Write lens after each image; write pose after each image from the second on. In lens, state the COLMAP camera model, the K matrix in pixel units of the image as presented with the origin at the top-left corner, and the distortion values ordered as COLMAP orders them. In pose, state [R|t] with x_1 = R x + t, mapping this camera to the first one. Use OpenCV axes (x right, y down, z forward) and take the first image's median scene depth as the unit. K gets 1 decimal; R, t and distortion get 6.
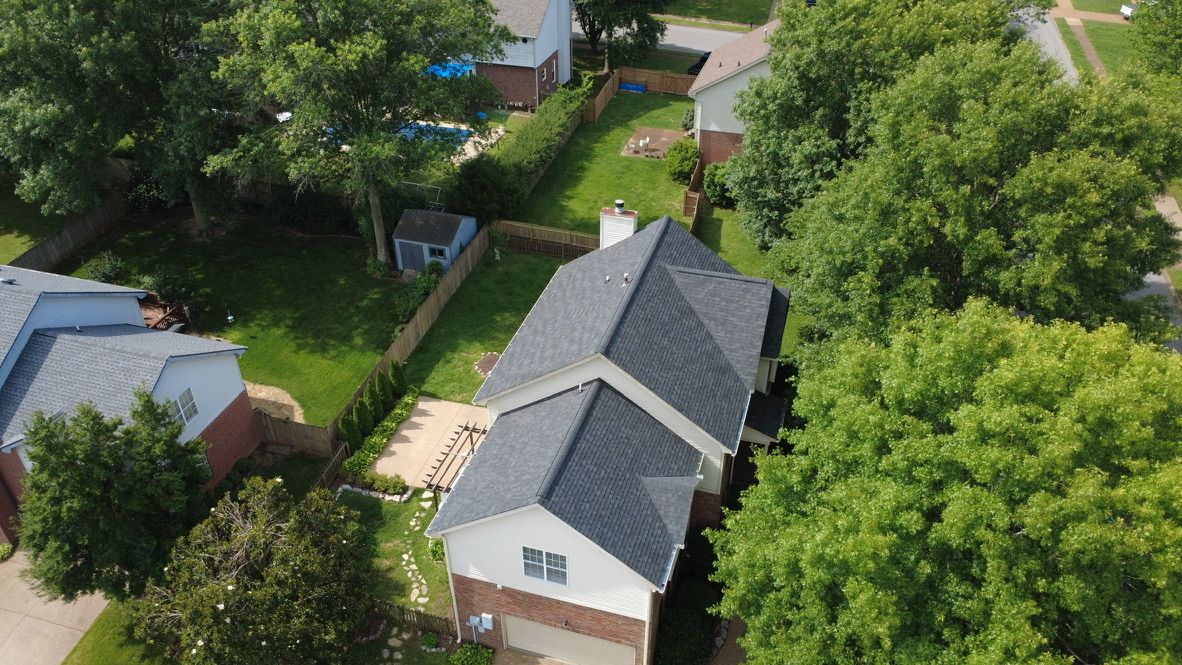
lens RADIAL K [[855.2, 0, 591.0], [0, 855.2, 337.0], [0, 0, 1]] dist [-0.014175, -0.001535]
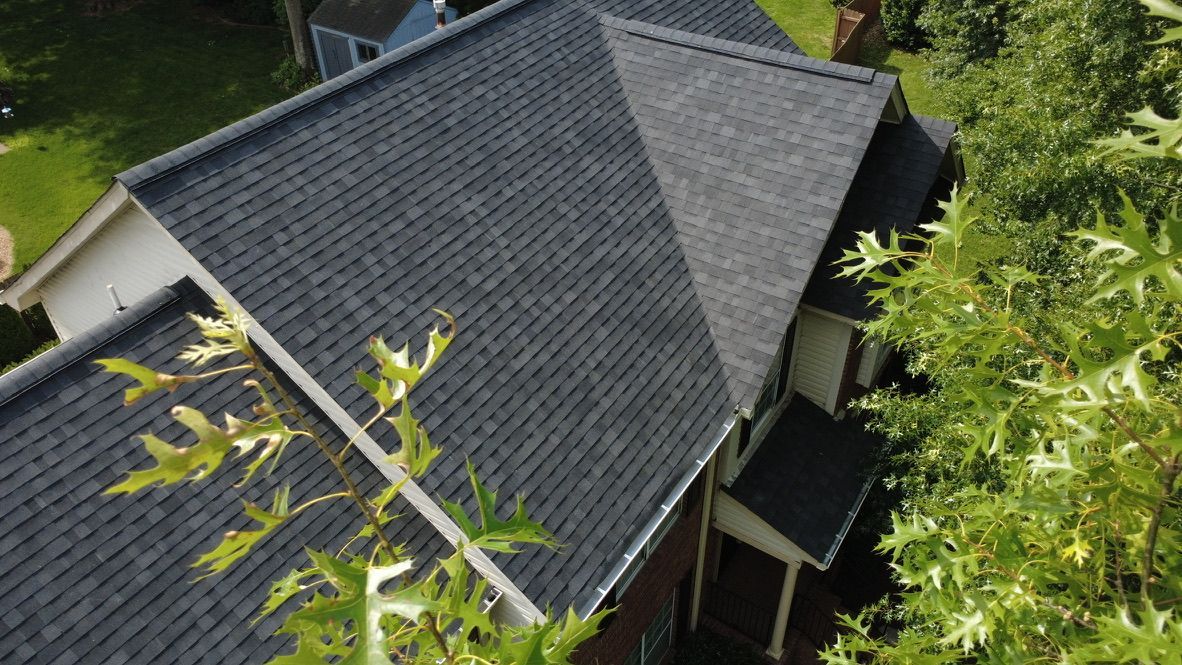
lens RADIAL K [[855.2, 0, 594.6], [0, 855.2, 326.4], [0, 0, 1]] dist [-0.014175, -0.001535]
pose [[0.956730, 0.172841, -0.234080, 0.196452], [-0.156411, 0.983838, 0.087167, 0.014361], [0.245362, -0.046783, 0.968302, 0.664062]]
